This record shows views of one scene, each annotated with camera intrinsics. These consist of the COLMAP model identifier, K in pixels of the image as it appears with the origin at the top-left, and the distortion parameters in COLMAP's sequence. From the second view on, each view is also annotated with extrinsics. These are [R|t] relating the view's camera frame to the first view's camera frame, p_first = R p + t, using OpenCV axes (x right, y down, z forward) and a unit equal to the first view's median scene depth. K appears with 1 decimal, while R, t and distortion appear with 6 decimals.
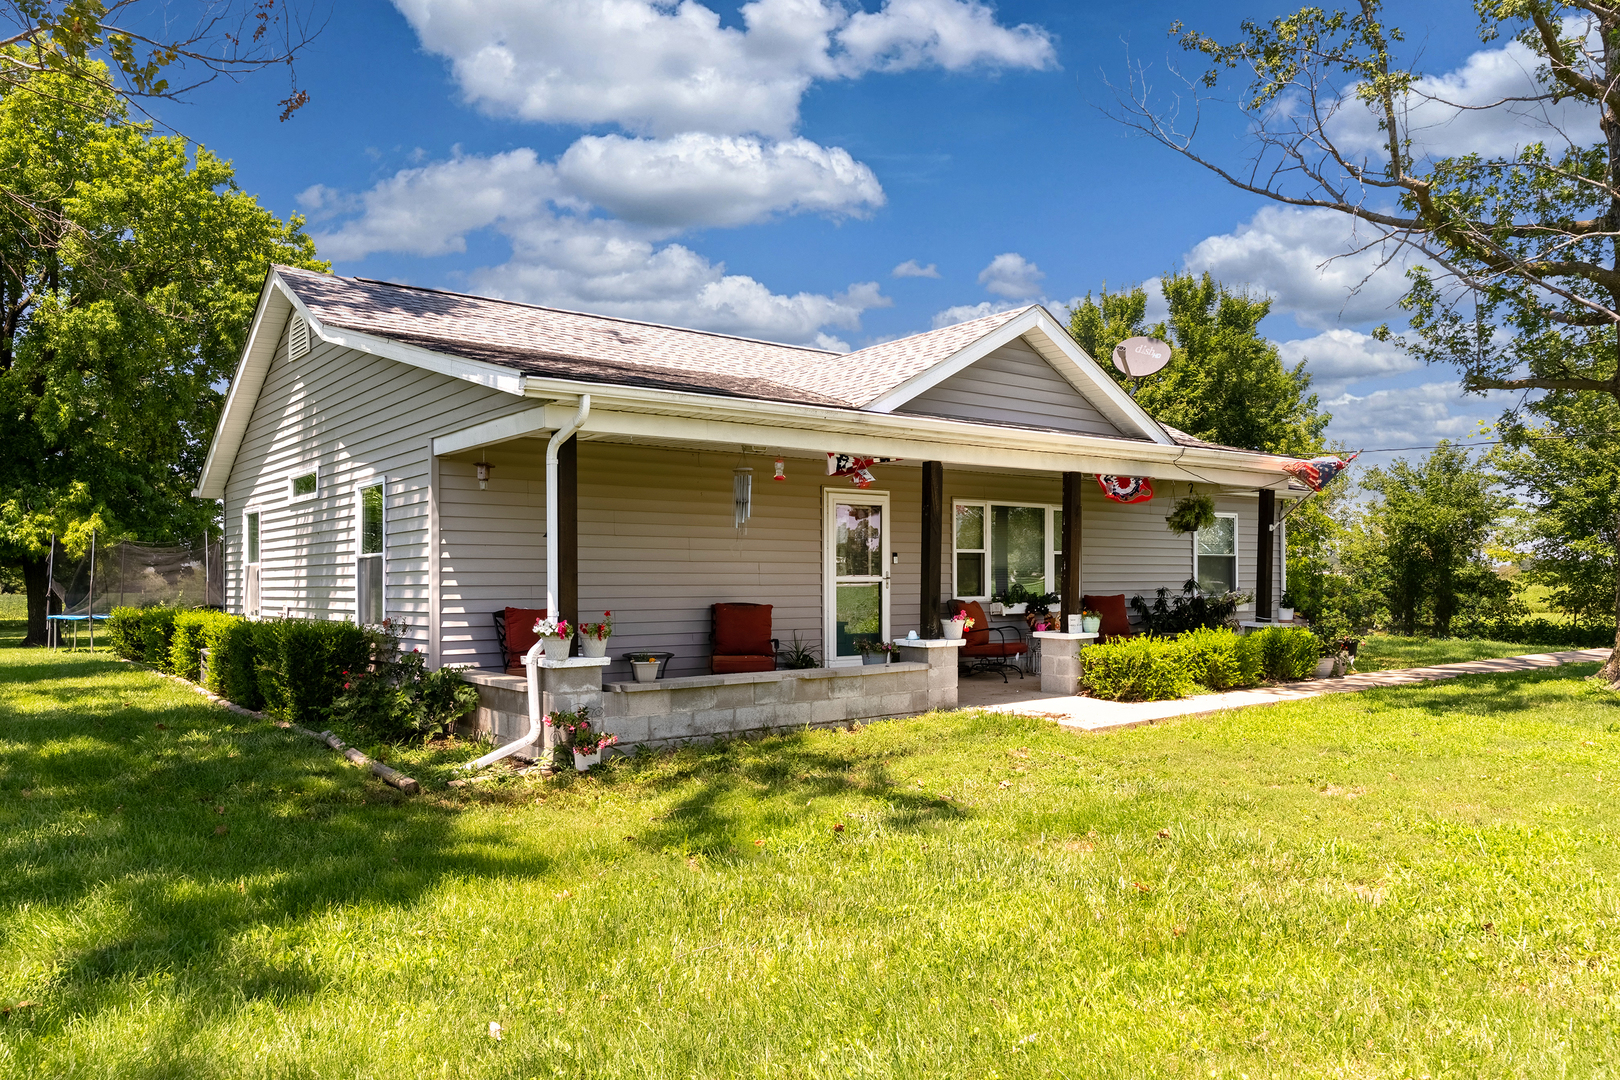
lens RADIAL K [[1137.5, 0, 810.0], [0, 1137.5, 540.0], [0, 0, 1]] dist [-0.000486, 0.000523]
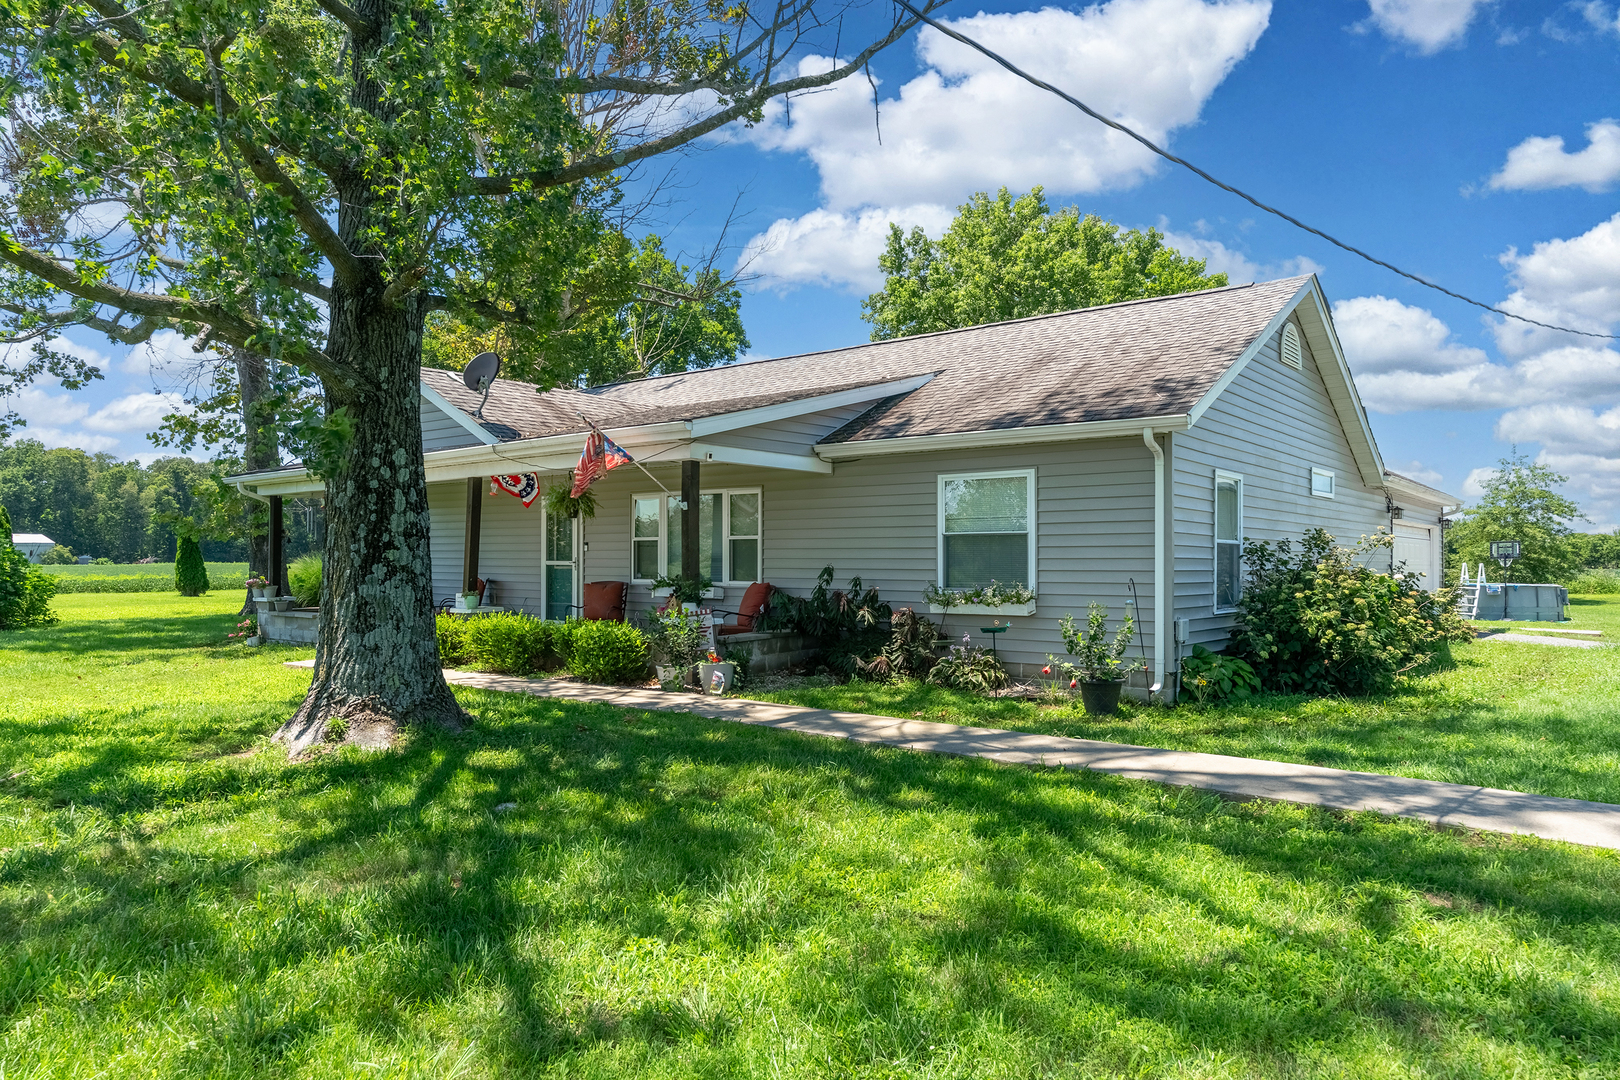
lens RADIAL K [[1070.9, 0, 810.0], [0, 1070.9, 540.0], [0, 0, 1]] dist [0.002756, 0.001630]
pose [[0.172618, -0.015330, -0.984870, 1.669370], [0.028395, 0.999541, -0.010582, 0.035581], [0.984579, -0.026138, 0.172974, 1.322305]]
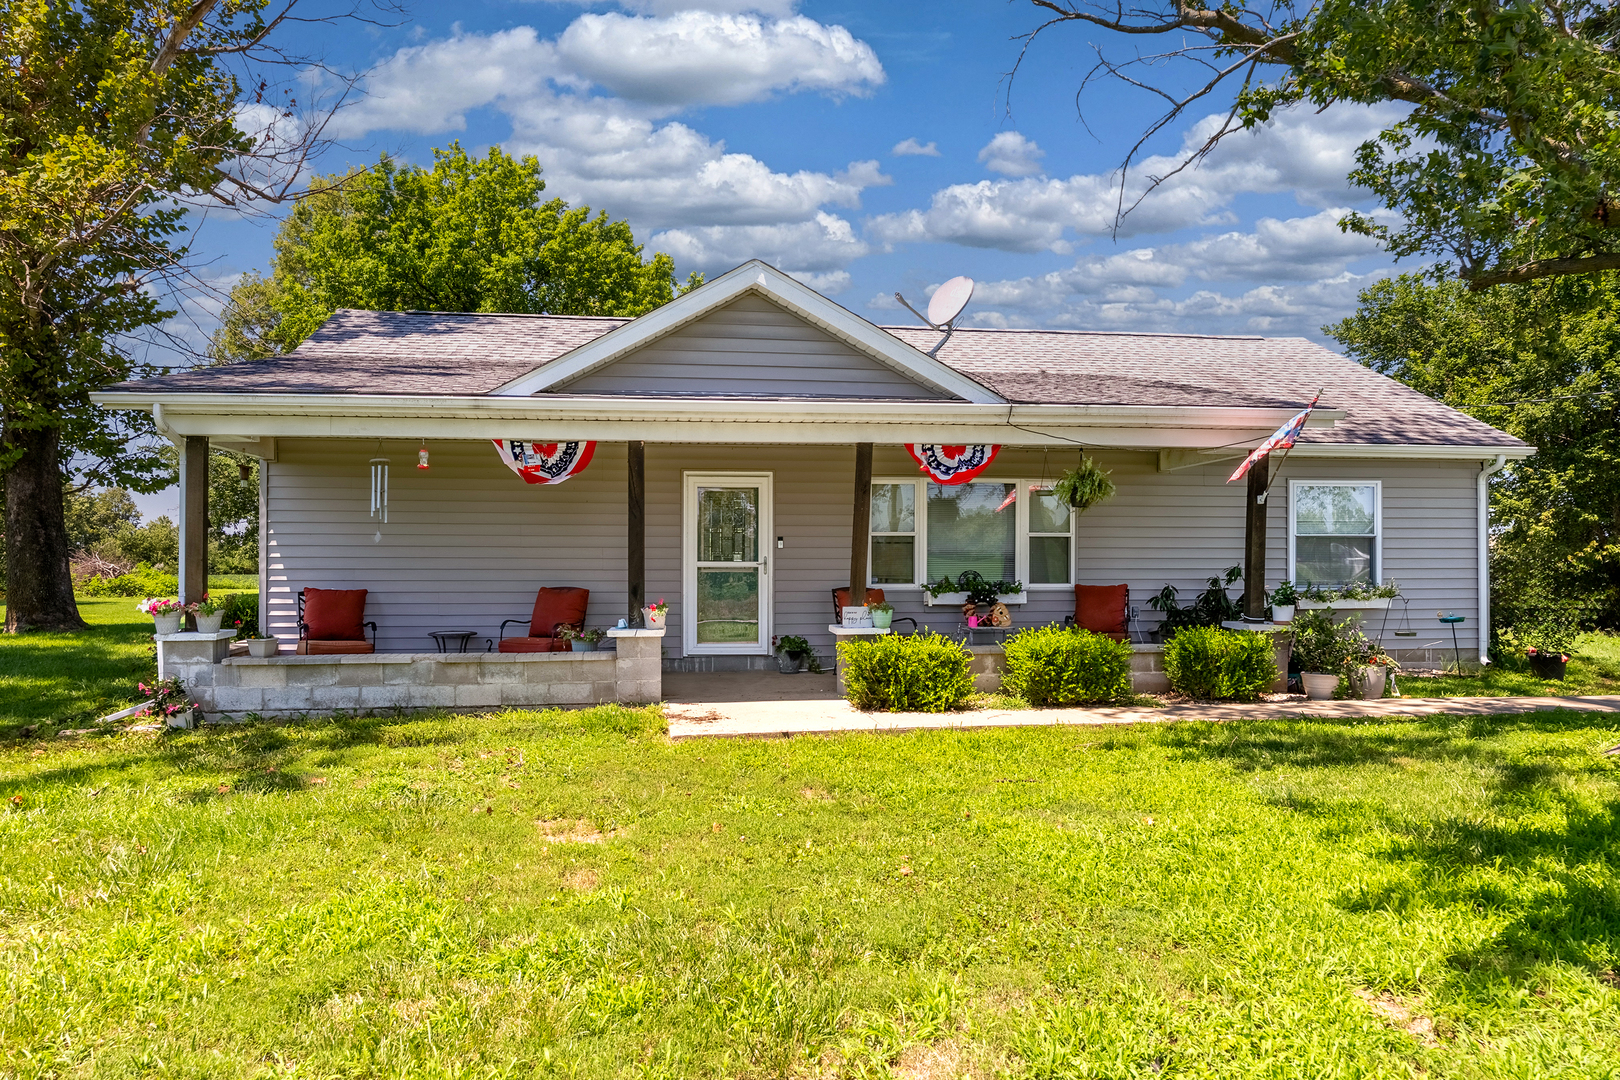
lens RADIAL K [[1070.9, 0, 810.0], [0, 1070.9, 540.0], [0, 0, 1]] dist [0.002756, 0.001630]
pose [[0.861026, -0.006627, -0.508518, 0.694432], [0.013768, 0.999852, 0.010282, 0.006089], [0.508375, -0.015854, 0.860990, 0.307570]]
